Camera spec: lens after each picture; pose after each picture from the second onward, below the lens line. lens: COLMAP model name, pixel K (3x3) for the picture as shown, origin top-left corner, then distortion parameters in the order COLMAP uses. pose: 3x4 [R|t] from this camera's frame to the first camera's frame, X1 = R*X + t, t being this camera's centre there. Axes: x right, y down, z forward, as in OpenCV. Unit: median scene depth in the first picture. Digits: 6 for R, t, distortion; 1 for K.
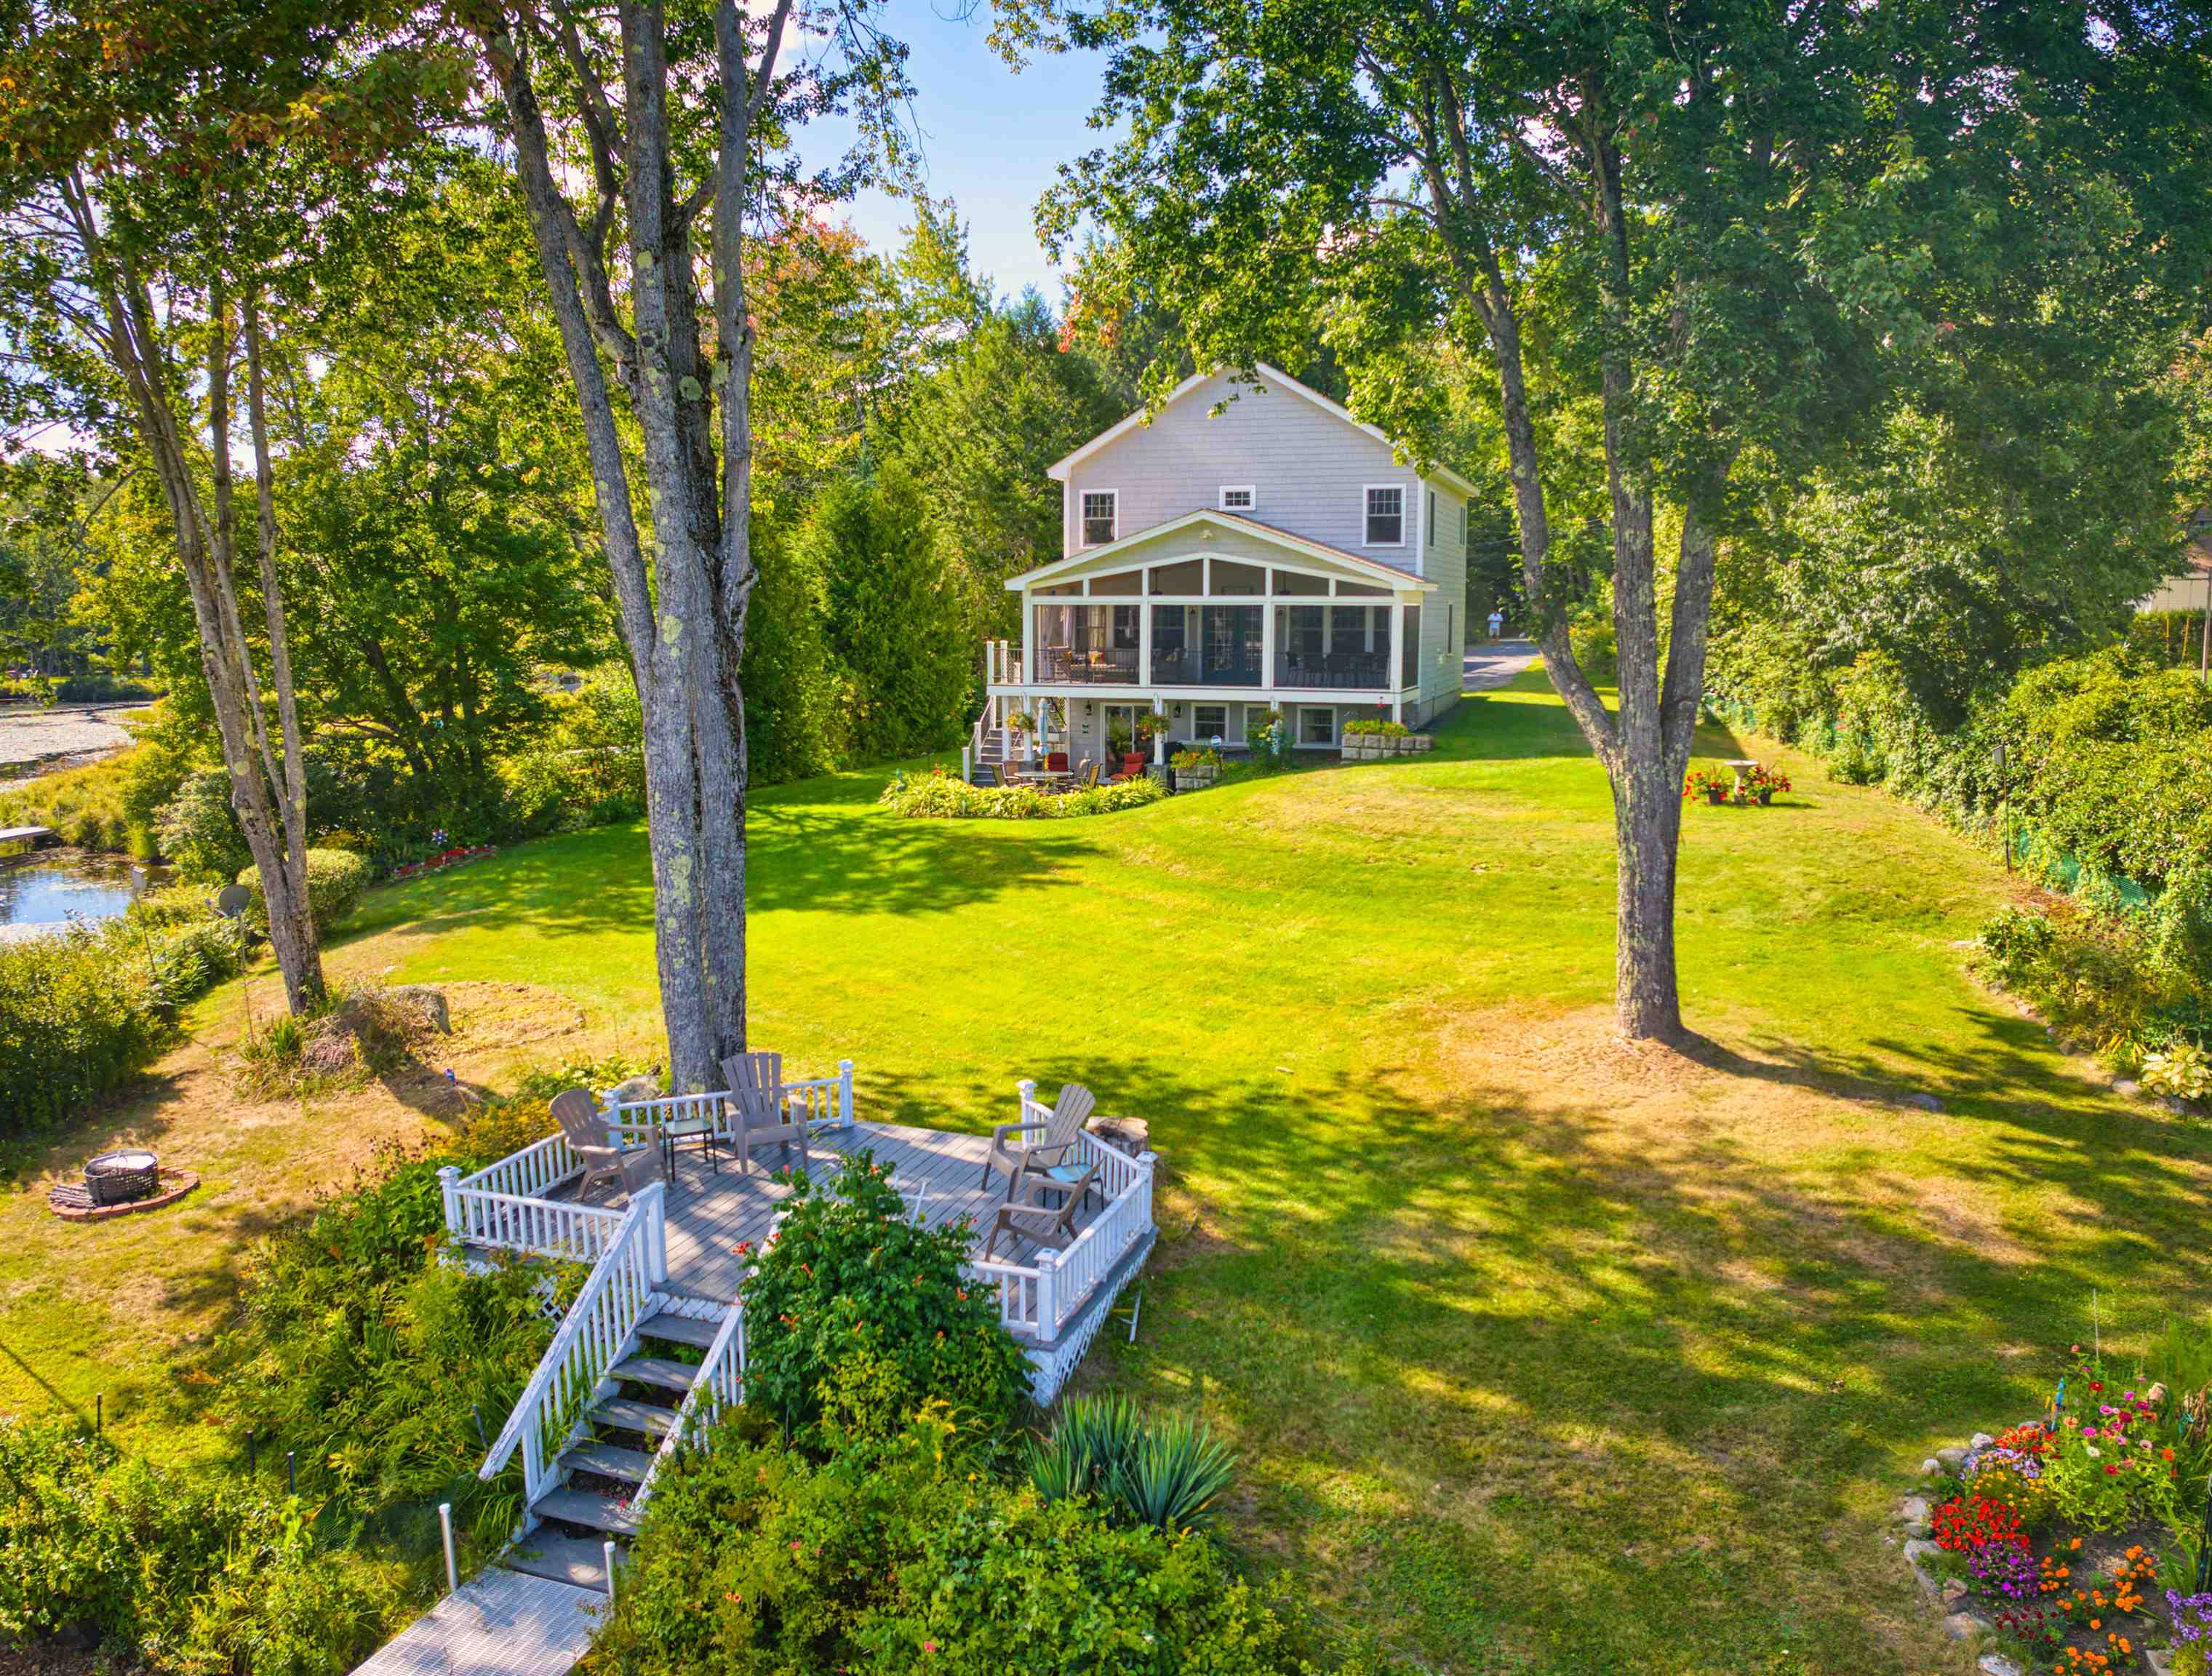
lens RADIAL K [[1662.4, 0, 1106.9], [0, 1662.4, 815.3], [0, 0, 1]] dist [-0.092771, -0.003530]
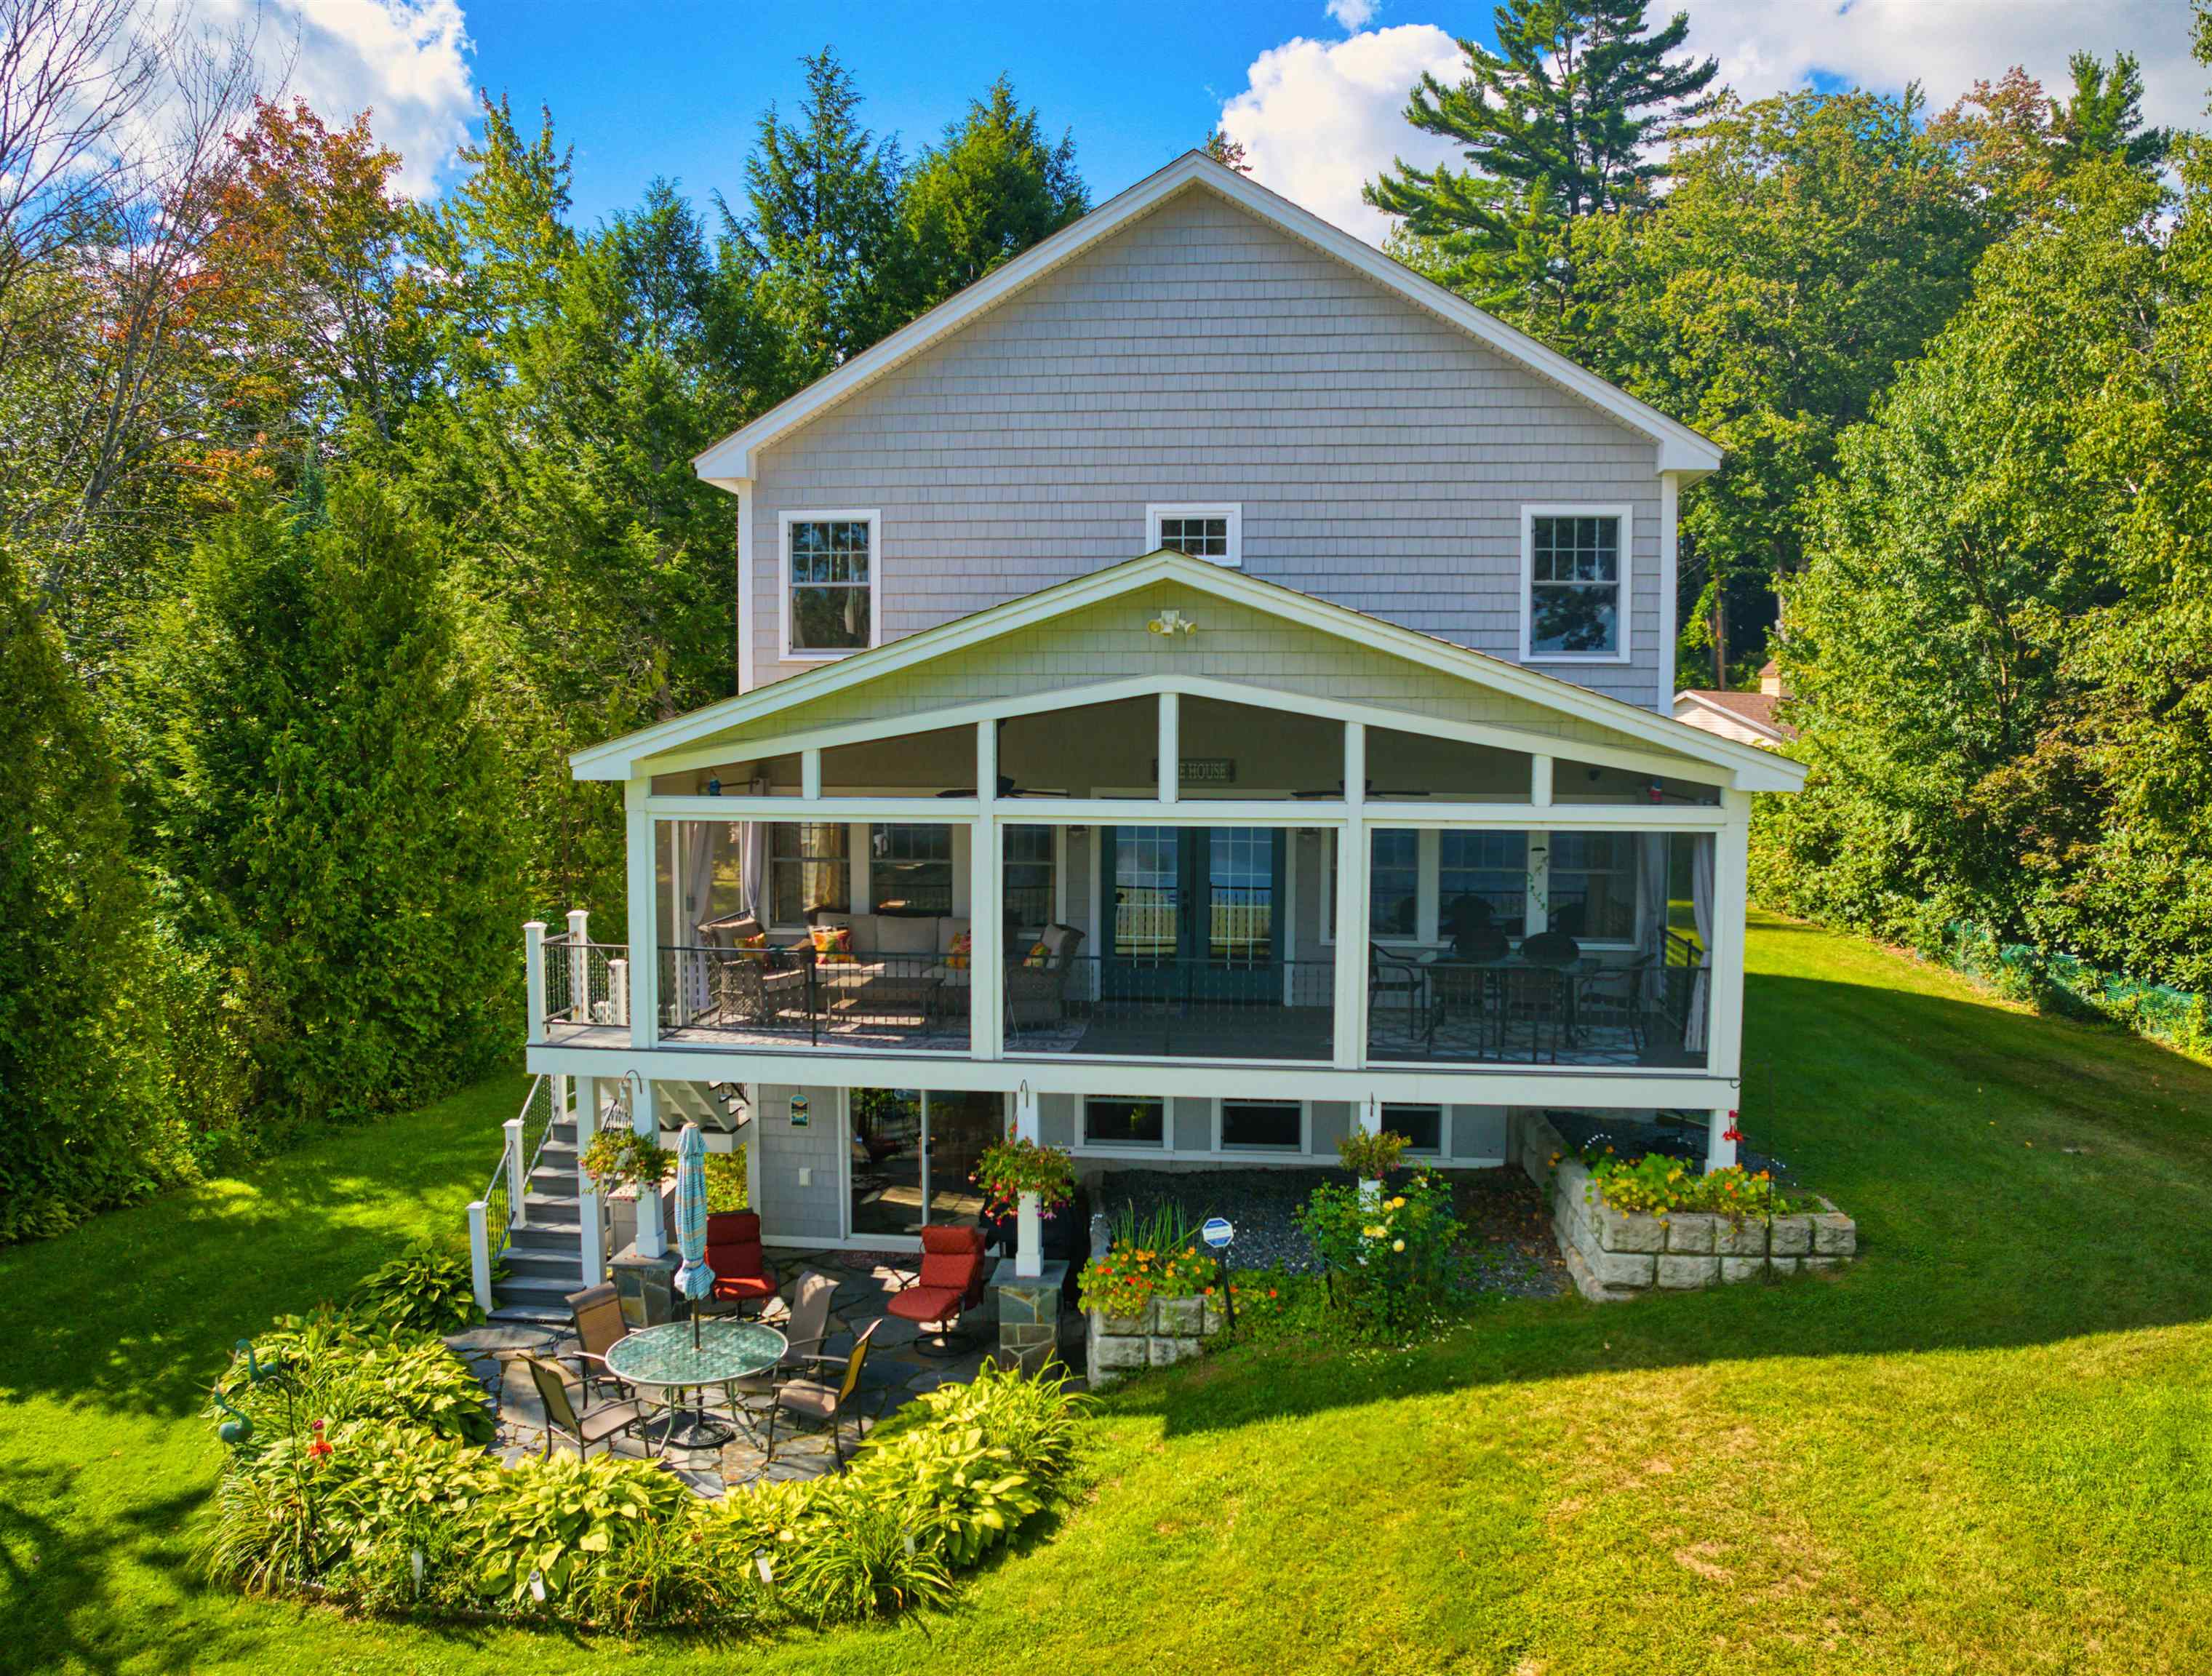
lens RADIAL K [[1662.4, 0, 1106.9], [0, 1662.4, 815.3], [0, 0, 1]] dist [-0.092771, -0.003530]
pose [[0.978514, -0.010346, 0.205919, -0.023477], [0.023608, 0.997794, -0.062050, -0.105761], [-0.204822, 0.065578, 0.976600, 0.651253]]
